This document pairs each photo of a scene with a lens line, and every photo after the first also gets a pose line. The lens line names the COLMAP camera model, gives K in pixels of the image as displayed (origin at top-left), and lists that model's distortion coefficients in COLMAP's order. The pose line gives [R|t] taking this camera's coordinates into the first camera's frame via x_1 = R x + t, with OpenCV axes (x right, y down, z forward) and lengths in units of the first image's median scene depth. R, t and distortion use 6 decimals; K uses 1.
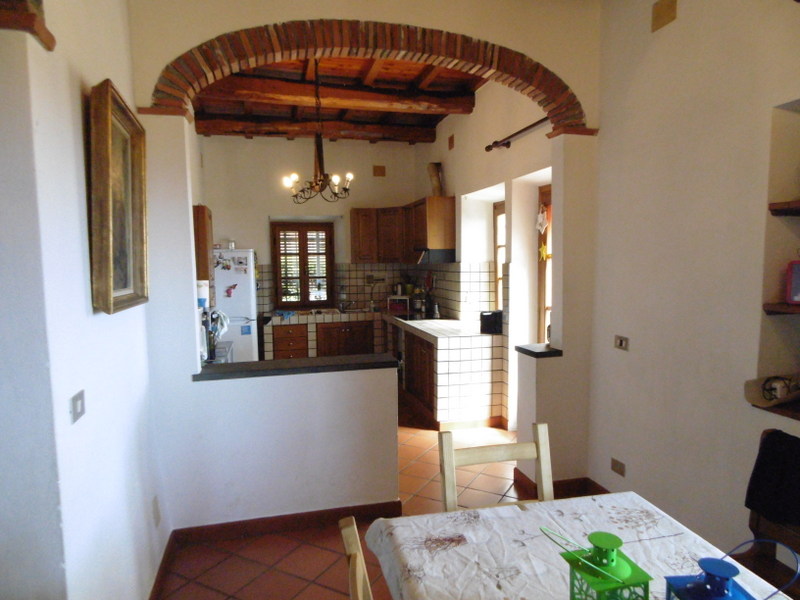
lens RADIAL K [[528.0, 0, 397.2], [0, 528.0, 299.2], [0, 0, 1]] dist [0.012287, -0.004226]
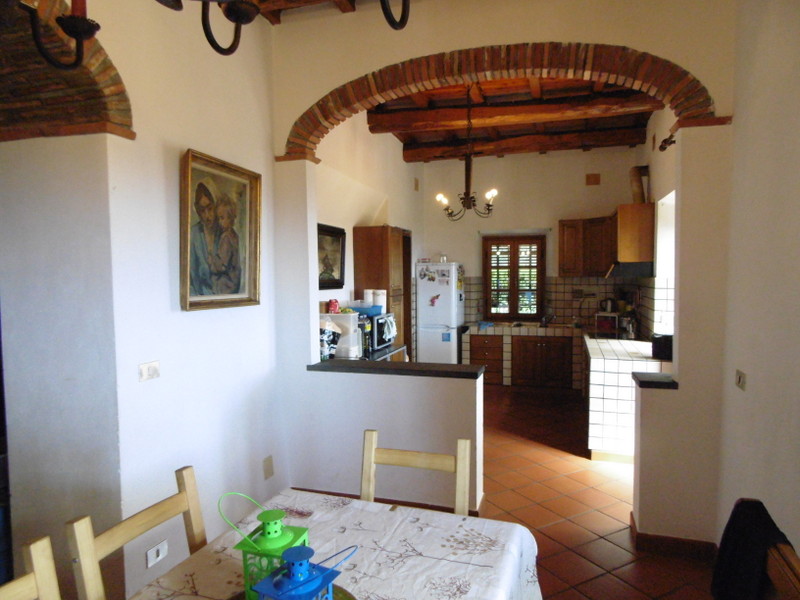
lens RADIAL K [[528.0, 0, 397.2], [0, 528.0, 299.2], [0, 0, 1]] dist [0.012287, -0.004226]
pose [[0.851035, 0.032884, -0.524078, 0.247447], [-0.044951, 0.998936, -0.010315, -0.004730], [0.523181, 0.032336, 0.851608, 0.027148]]
